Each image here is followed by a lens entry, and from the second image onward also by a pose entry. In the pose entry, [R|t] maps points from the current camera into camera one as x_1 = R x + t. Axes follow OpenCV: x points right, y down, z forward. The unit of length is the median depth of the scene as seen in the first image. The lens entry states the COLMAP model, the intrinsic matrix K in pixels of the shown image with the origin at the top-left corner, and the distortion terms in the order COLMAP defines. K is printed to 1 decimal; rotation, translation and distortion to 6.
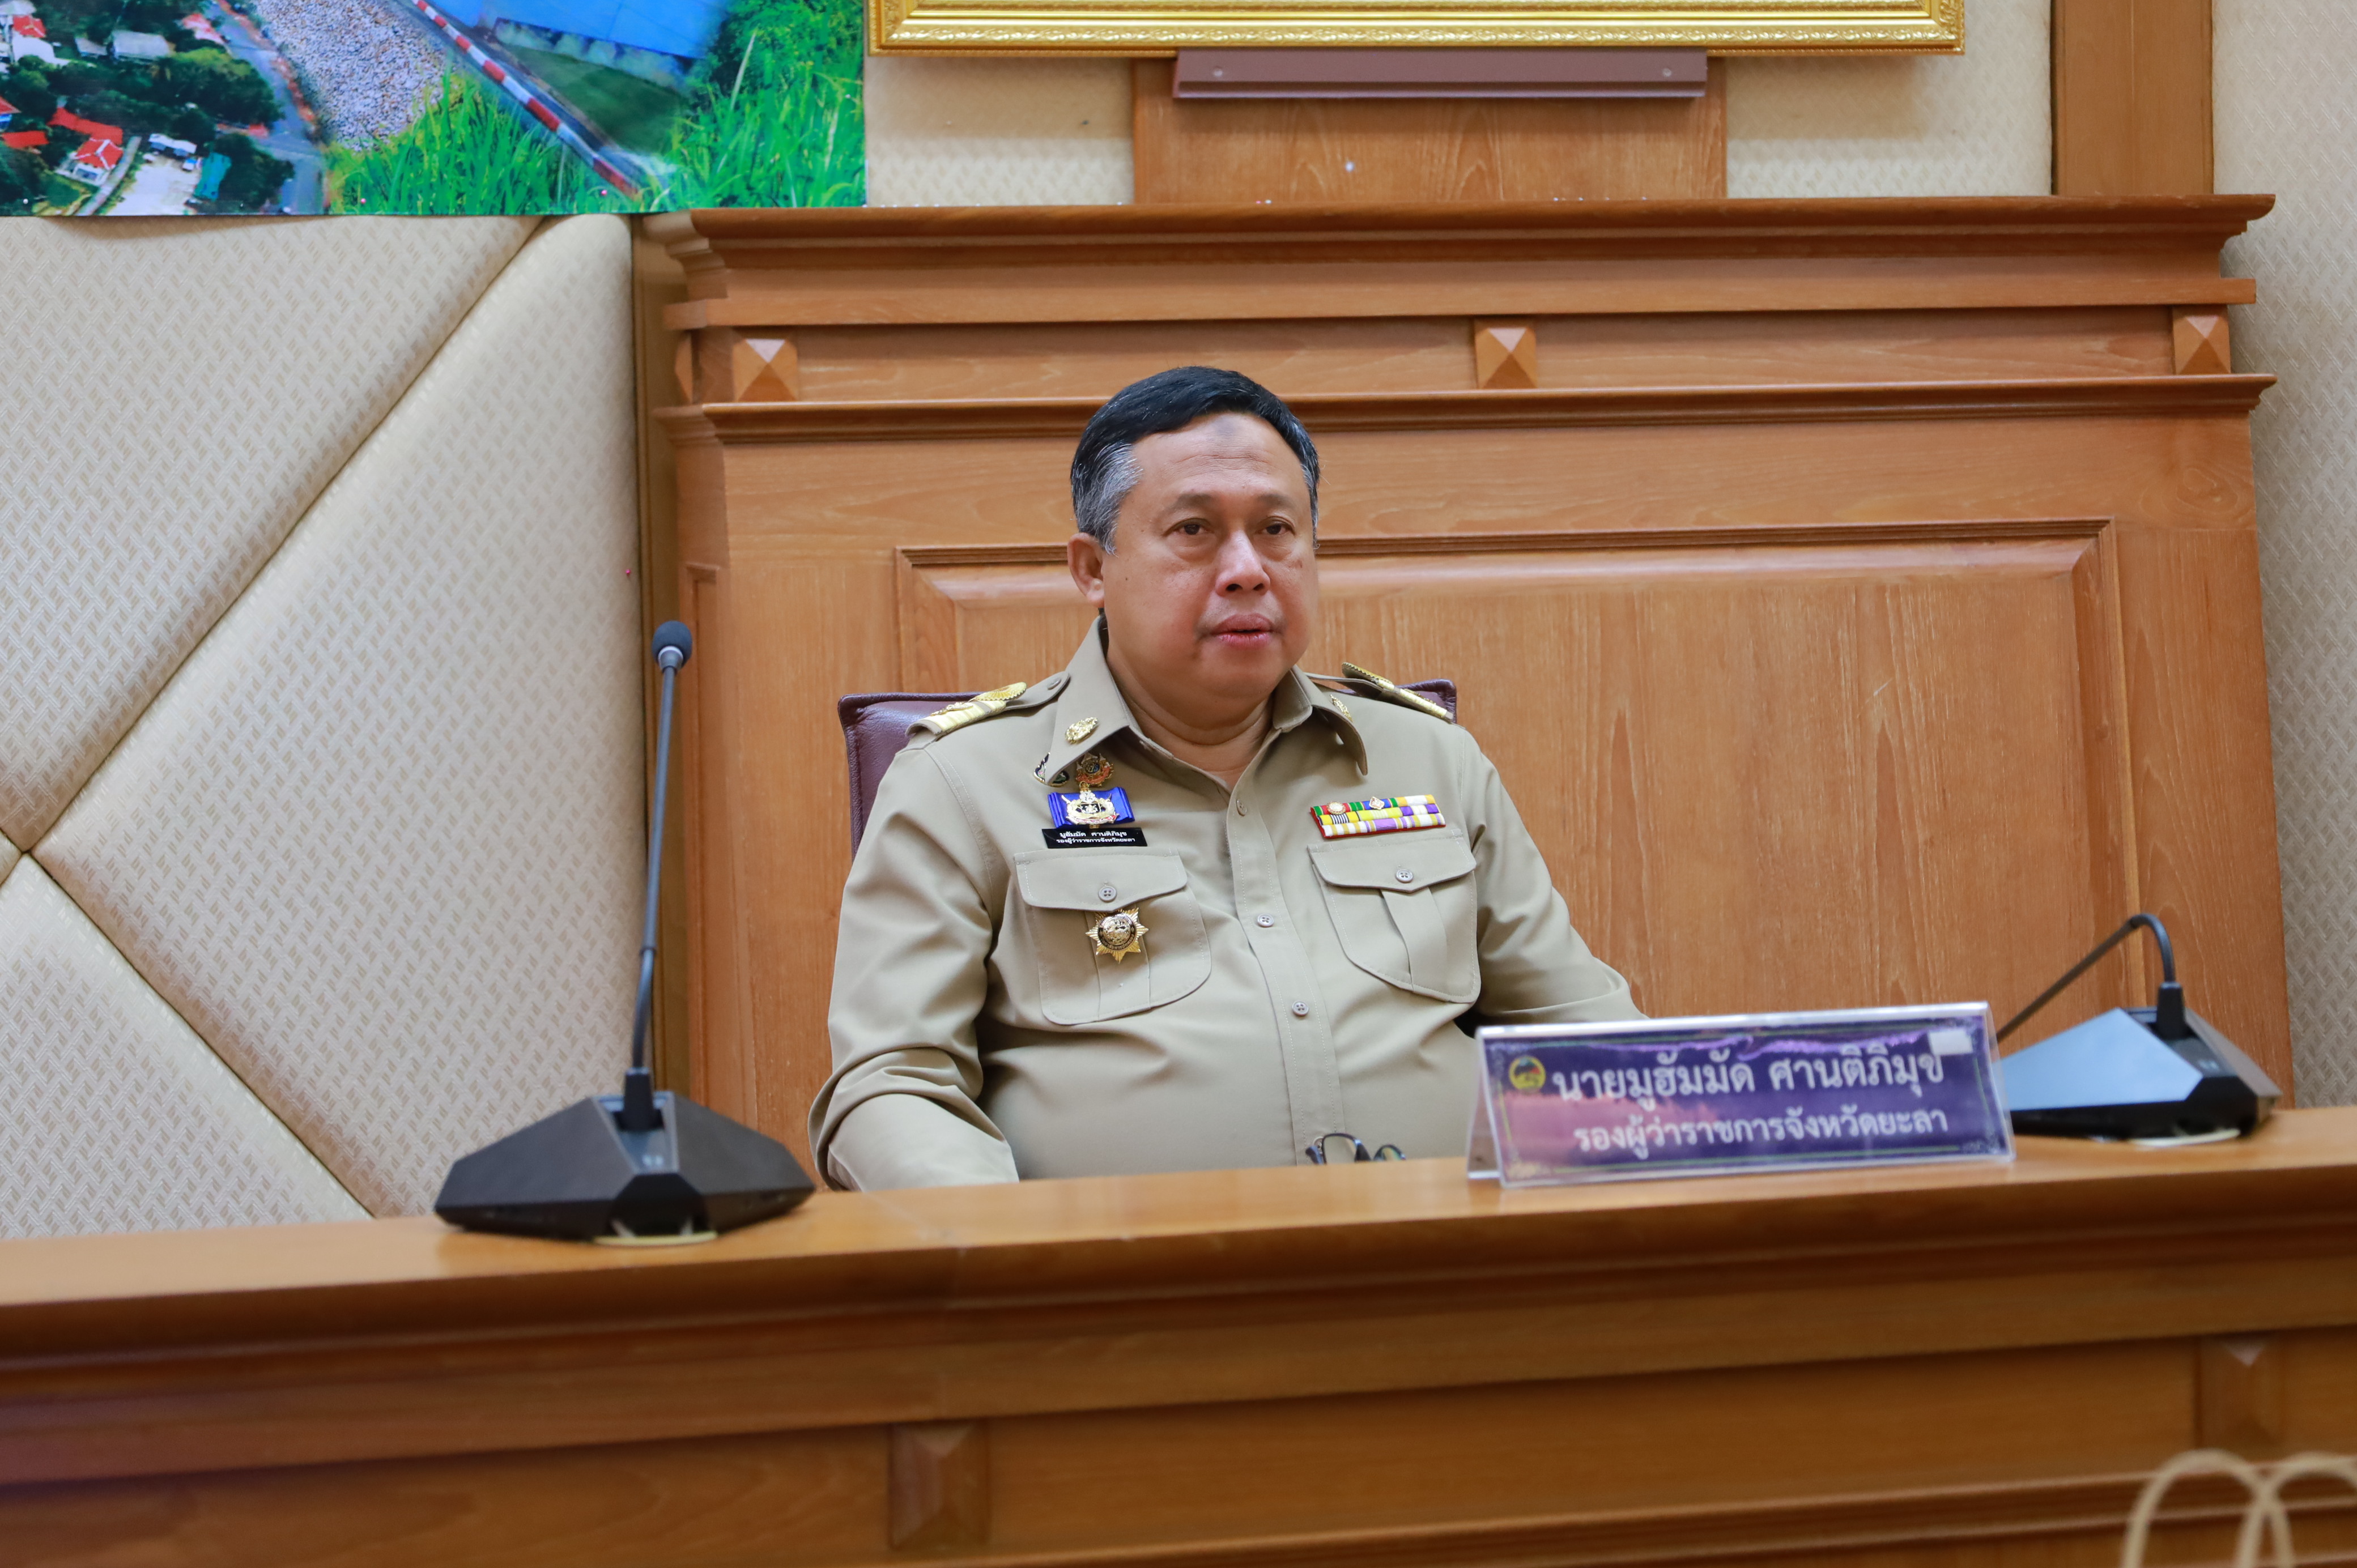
lens RADIAL K [[5847.0, 0, 1197.3], [0, 5847.0, 783.8], [0, 0, 1]] dist [0.014060, 0.000000]
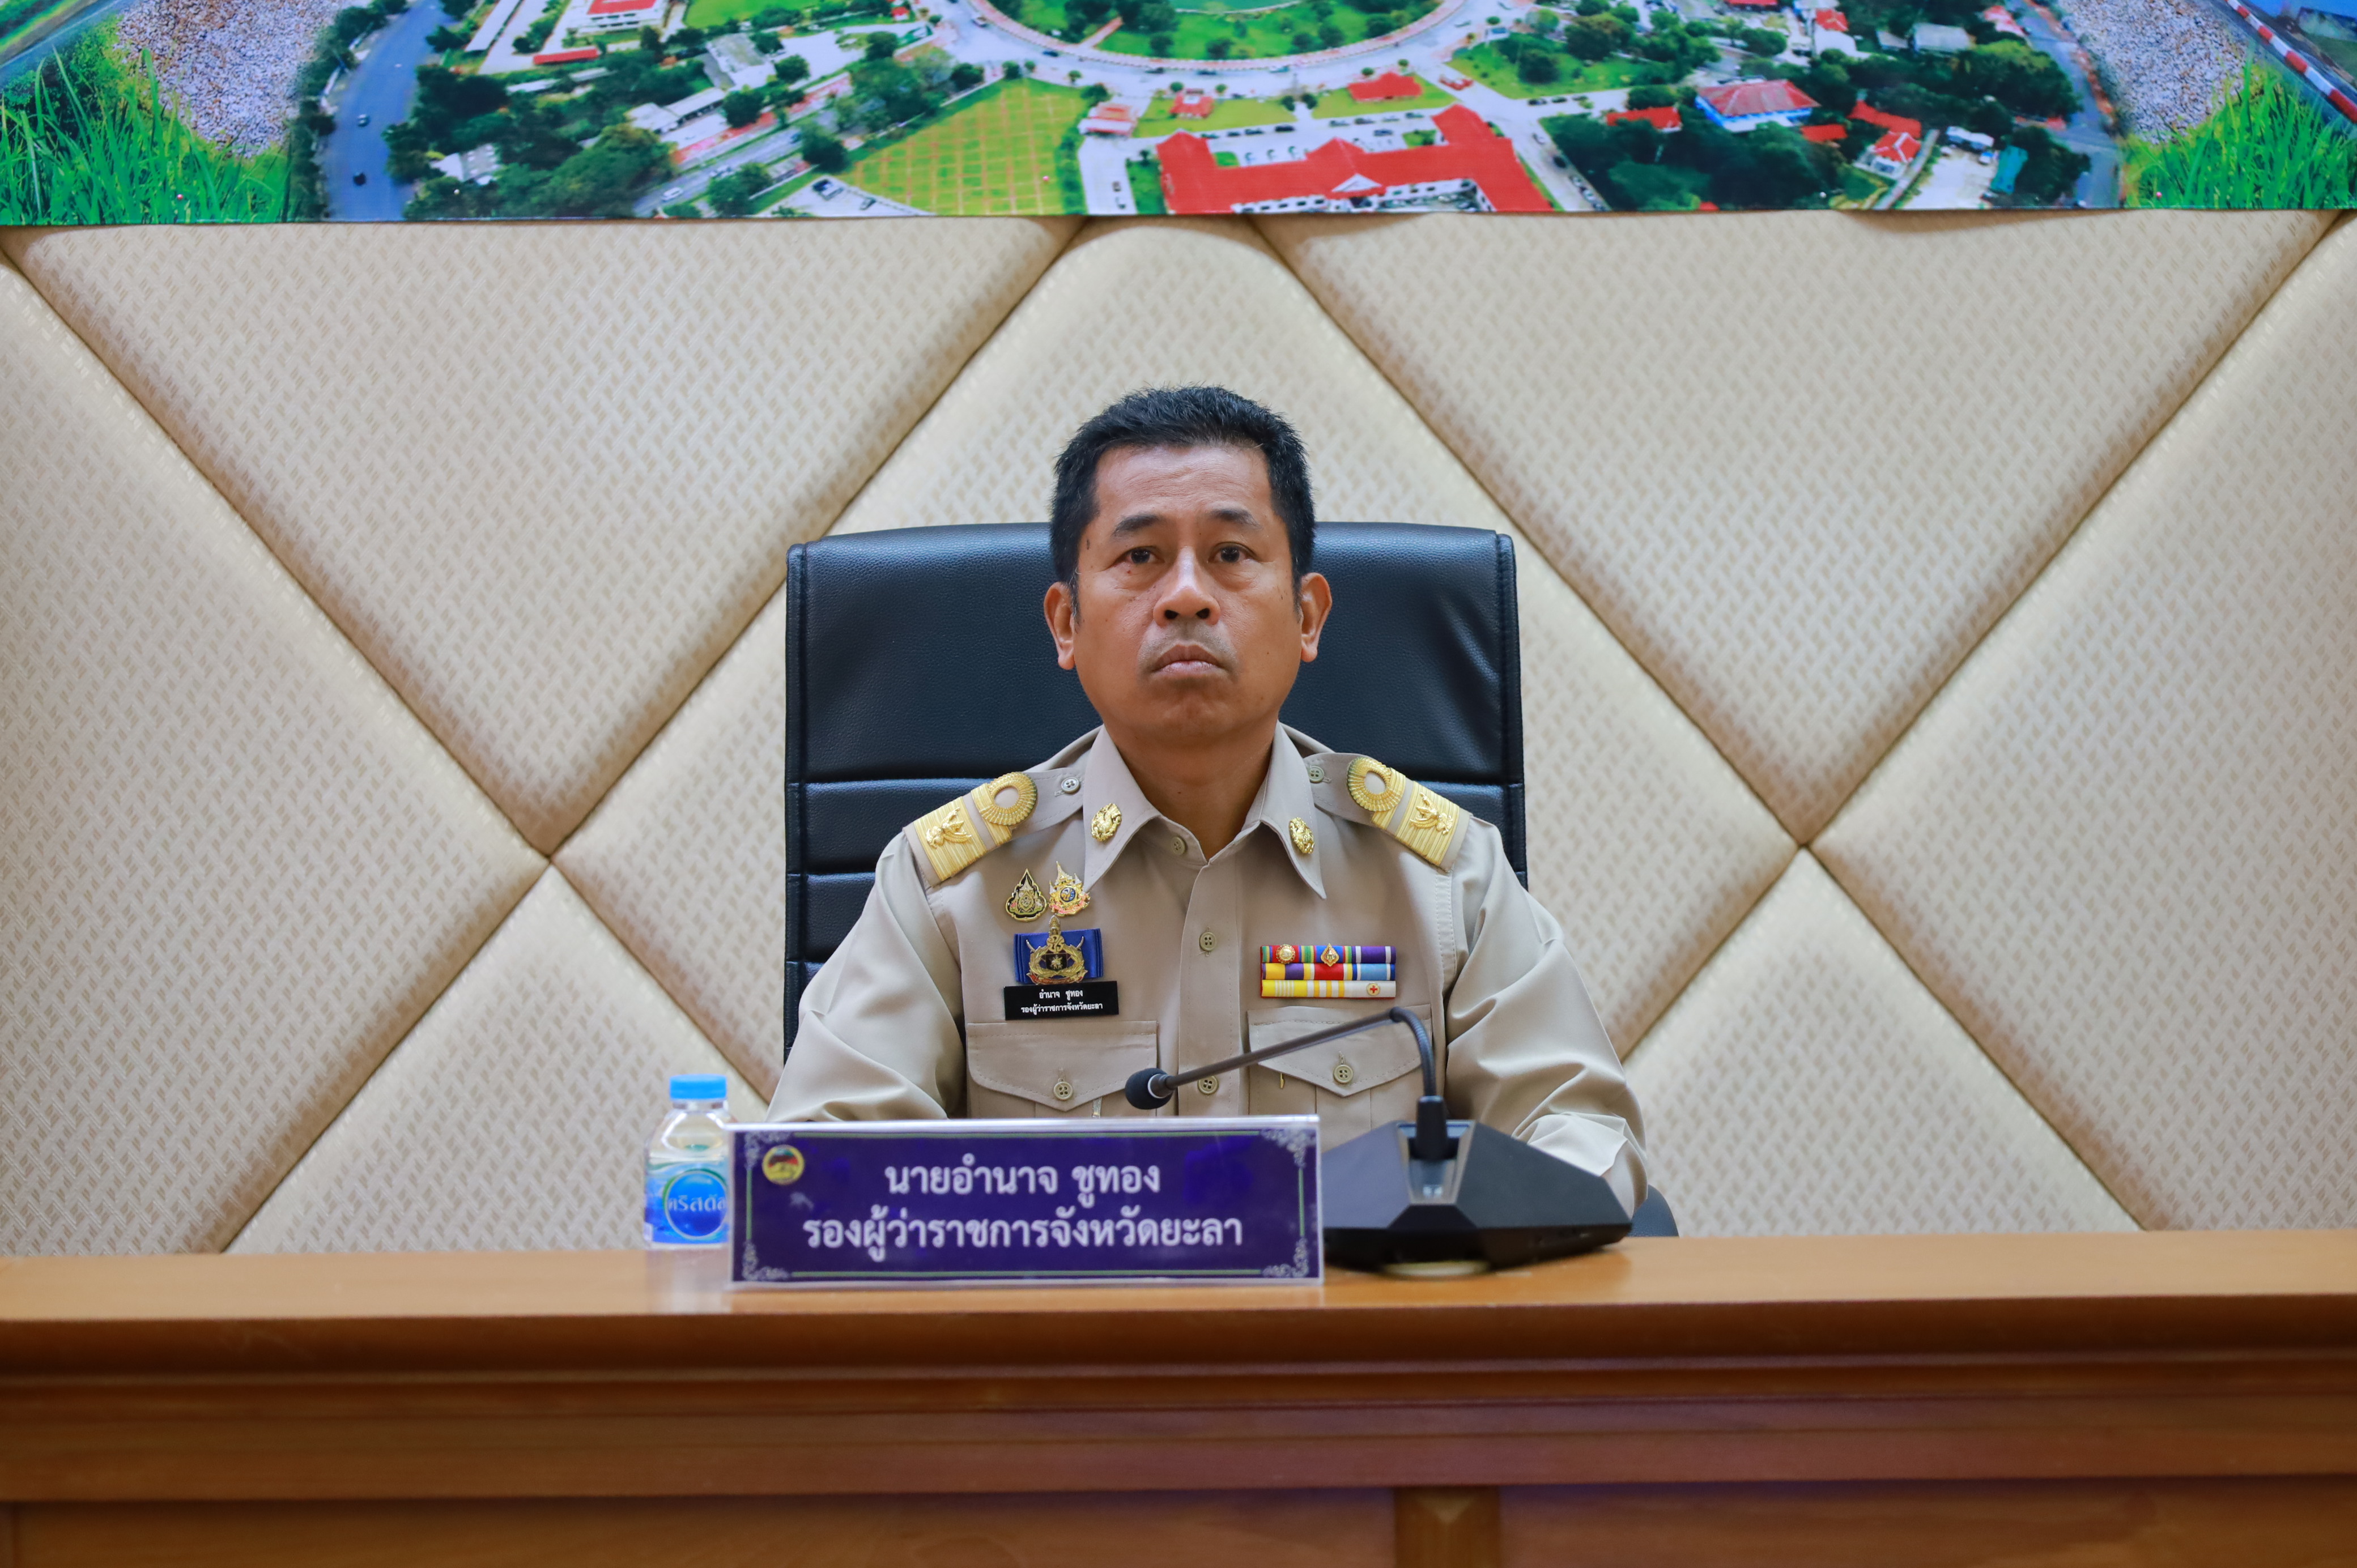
lens RADIAL K [[5847.0, 0, 1178.1], [0, 5847.0, 790.6], [0, 0, 1]] dist [0.014060, 0.000000]
pose [[0.968437, 0.024906, -0.248012, -0.055744], [-0.025163, 0.999681, 0.002134, 0.002787], [0.247987, 0.004174, 0.968754, 0.004878]]
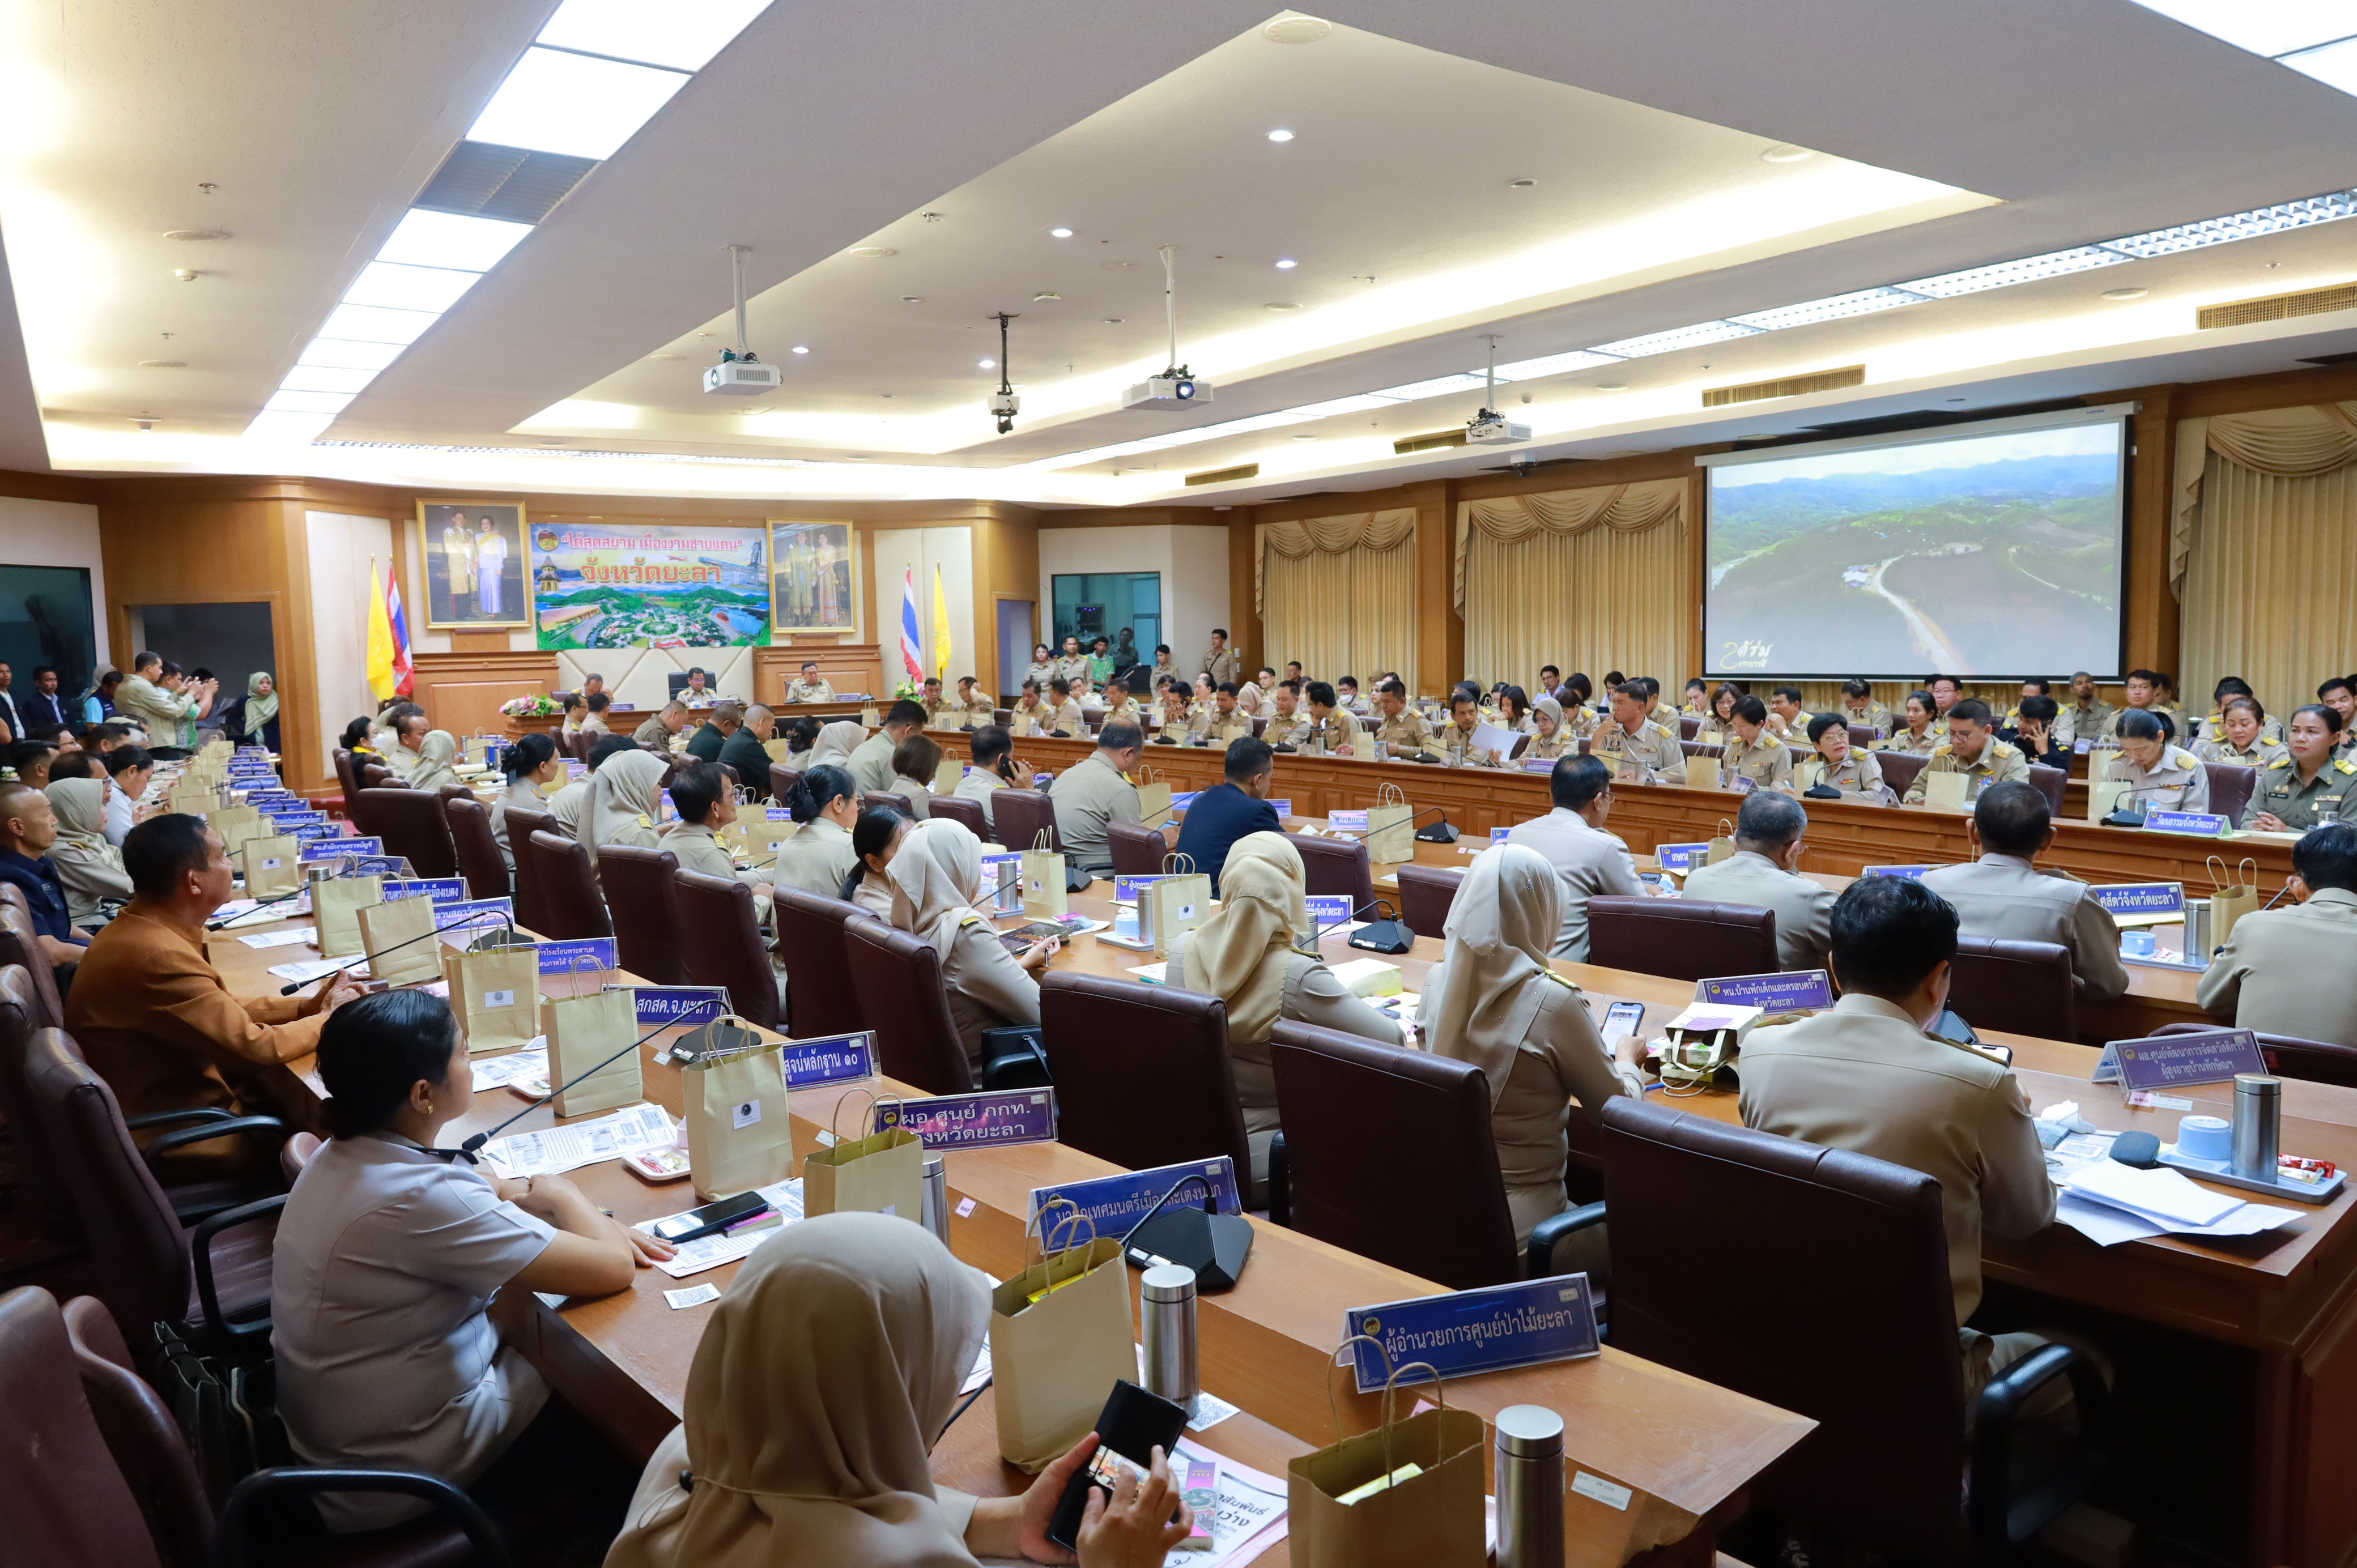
lens RADIAL K [[1668.5, 0, 1191.3], [0, 1668.5, 780.2], [0, 0, 1]] dist [-0.002362, 0.001330]
pose [[0.942818, -0.023137, 0.332503, -0.418987], [0.013484, 0.999419, 0.031309, 0.095953], [-0.333034, -0.025036, 0.942582, -2.813778]]
